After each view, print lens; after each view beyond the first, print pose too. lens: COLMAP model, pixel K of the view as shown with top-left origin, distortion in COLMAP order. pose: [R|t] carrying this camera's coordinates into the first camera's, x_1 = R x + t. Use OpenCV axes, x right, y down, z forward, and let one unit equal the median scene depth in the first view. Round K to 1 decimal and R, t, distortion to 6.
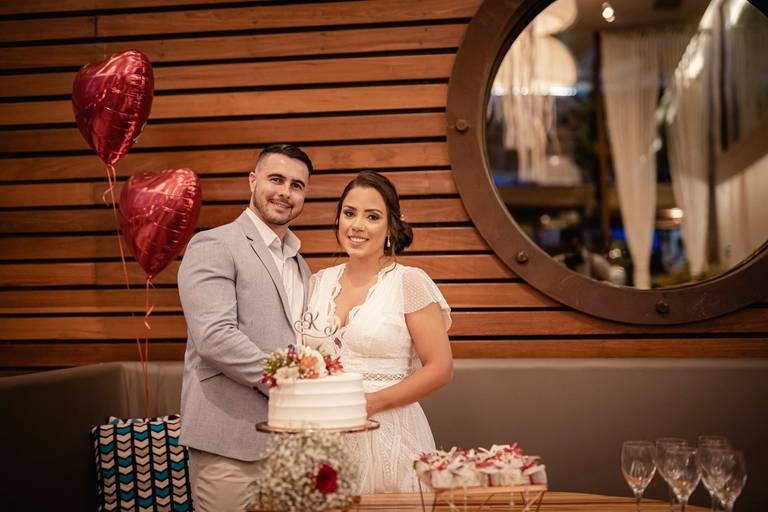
lens RADIAL K [[1066.0, 0, 384.0], [0, 1066.0, 256.0], [0, 0, 1]] dist [0.001786, 0.039201]
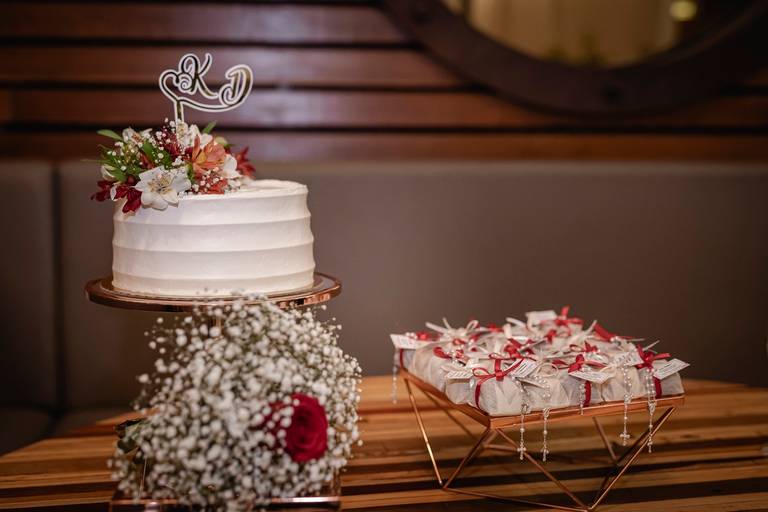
lens RADIAL K [[1066.0, 0, 384.0], [0, 1066.0, 256.0], [0, 0, 1]] dist [0.001786, 0.039201]
pose [[0.967675, -0.013816, 0.251820, -0.120744], [-0.032138, 0.983602, 0.177464, 0.059545], [-0.250143, -0.179820, 0.951364, 0.554305]]
